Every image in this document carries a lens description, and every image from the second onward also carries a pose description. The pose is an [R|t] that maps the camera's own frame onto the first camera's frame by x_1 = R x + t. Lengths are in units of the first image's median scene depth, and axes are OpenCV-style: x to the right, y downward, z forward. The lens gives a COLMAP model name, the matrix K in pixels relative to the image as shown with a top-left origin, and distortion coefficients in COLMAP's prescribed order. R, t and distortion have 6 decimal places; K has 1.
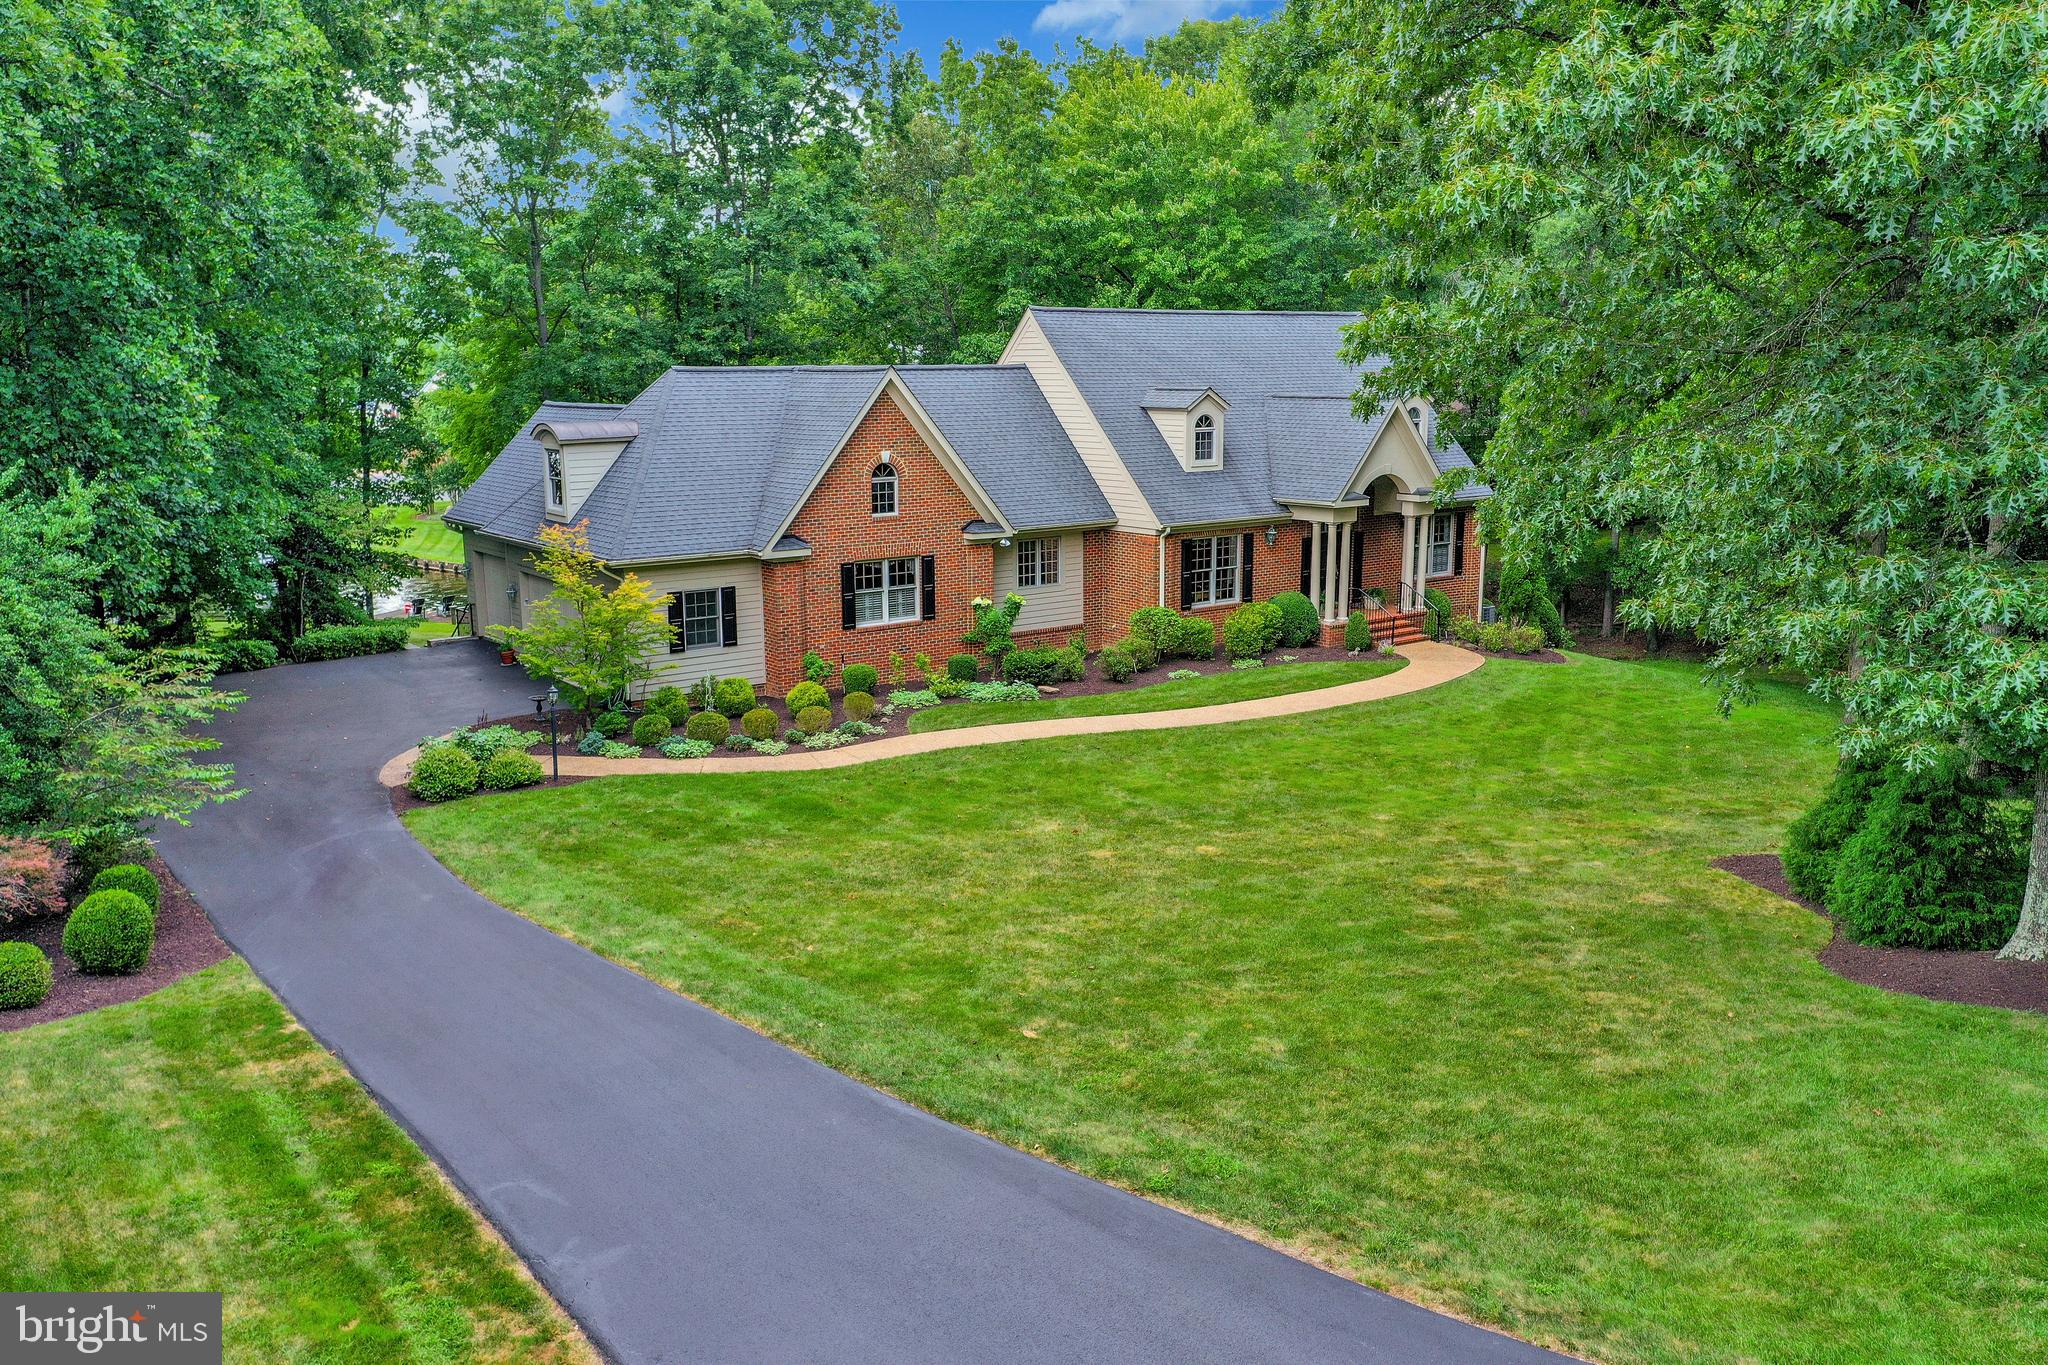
lens RADIAL K [[1584.8, 0, 1024.6], [0, 1584.8, 750.9], [0, 0, 1]] dist [0.011893, 0.006226]
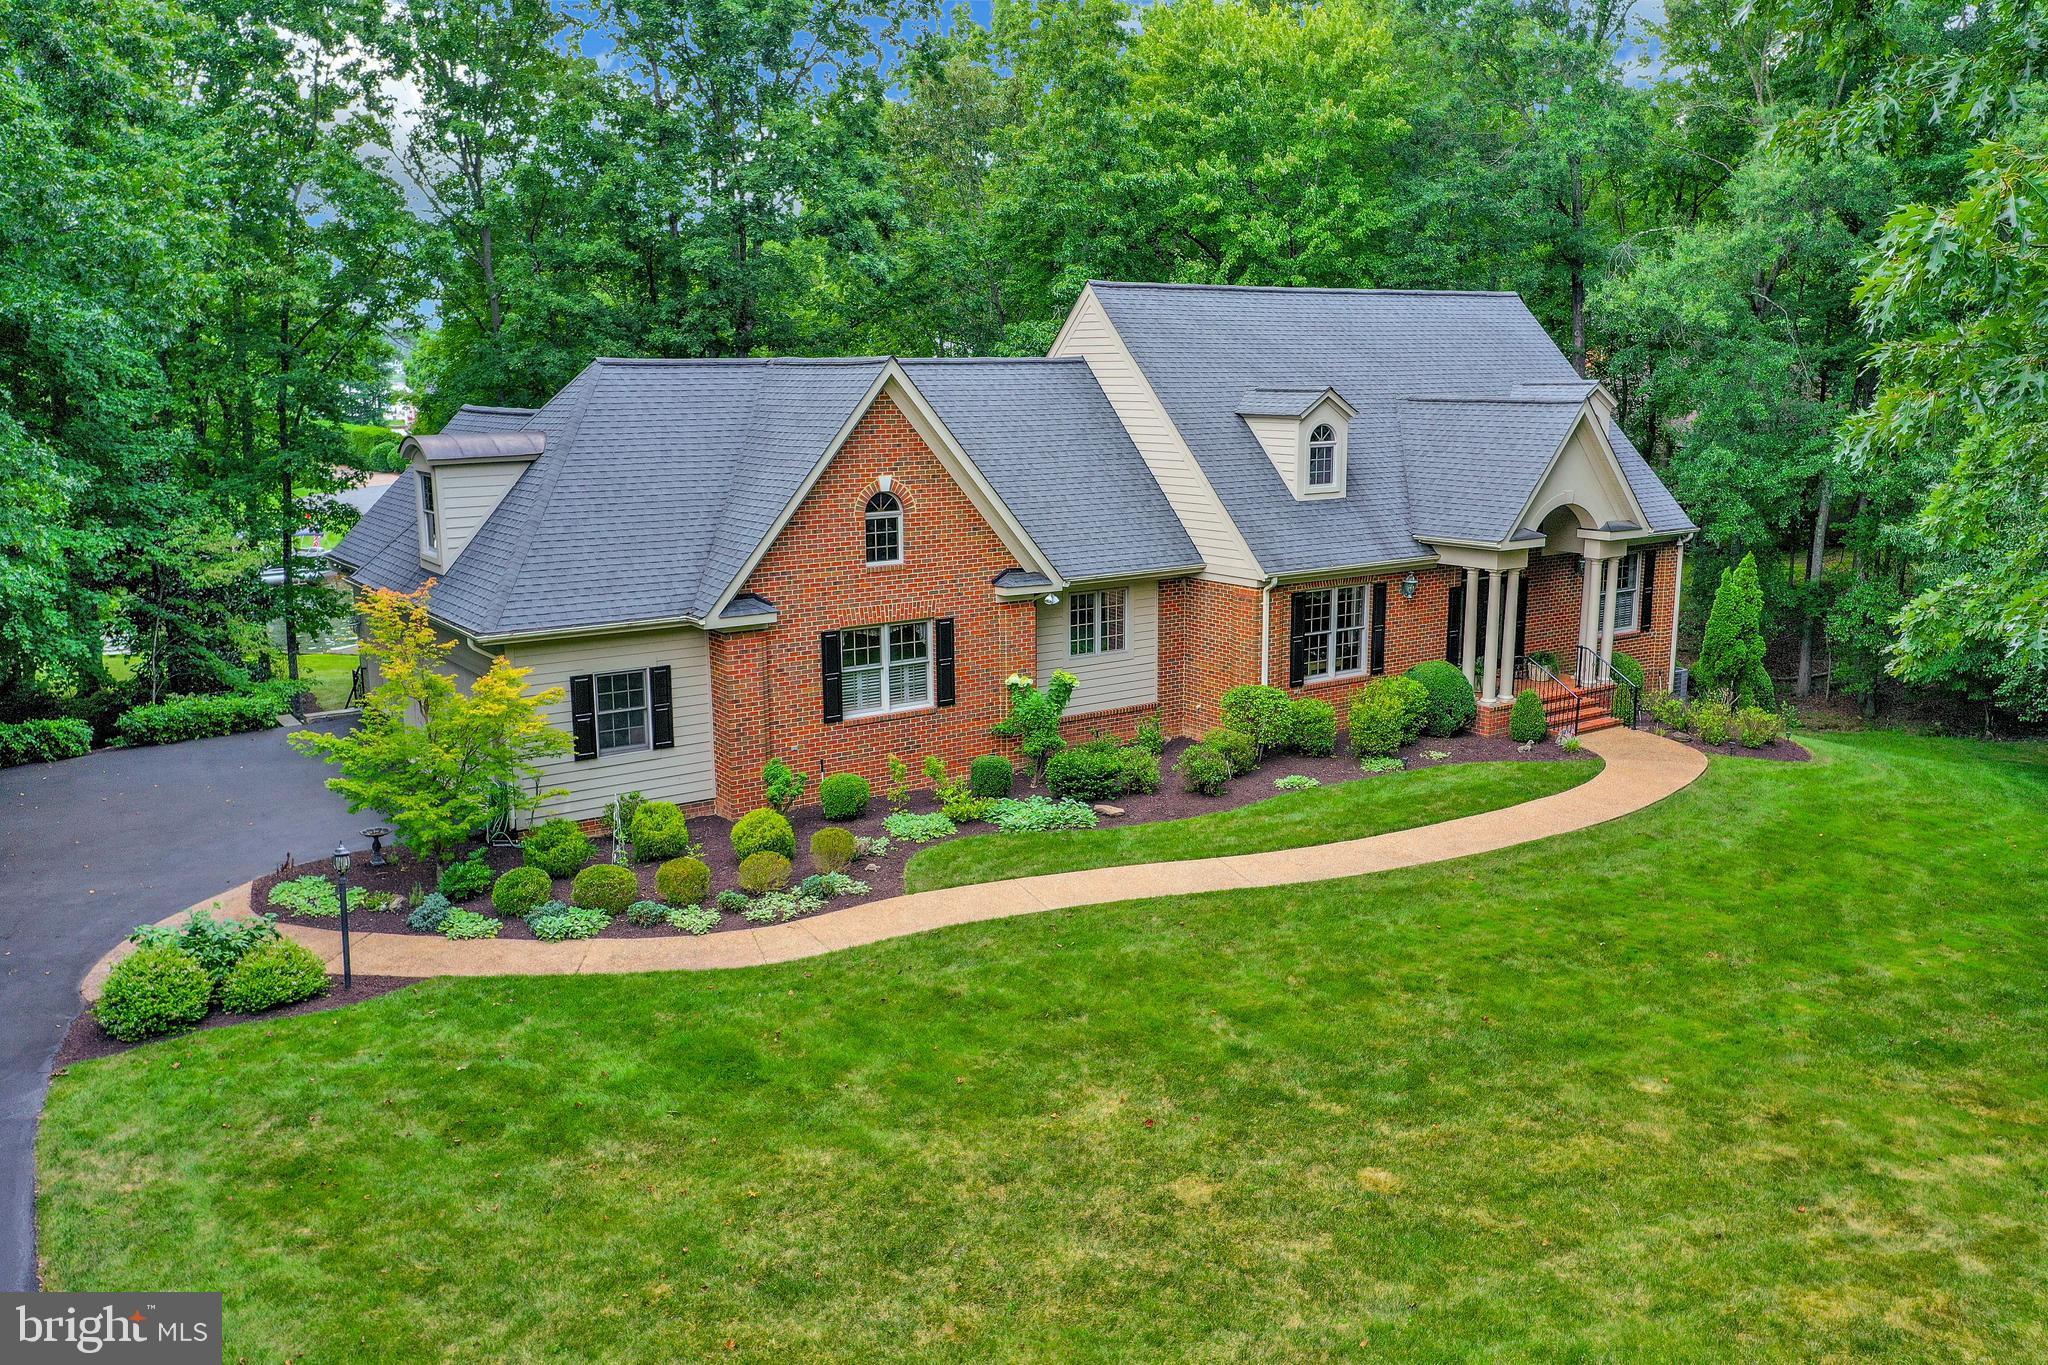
lens RADIAL K [[1584.8, 0, 1024.6], [0, 1584.8, 750.9], [0, 0, 1]] dist [0.011893, 0.006226]
pose [[0.999126, 0.009685, -0.040652, 0.005546], [-0.009736, 0.999952, -0.001063, -0.062150], [0.040640, 0.001458, 0.999173, 0.276012]]
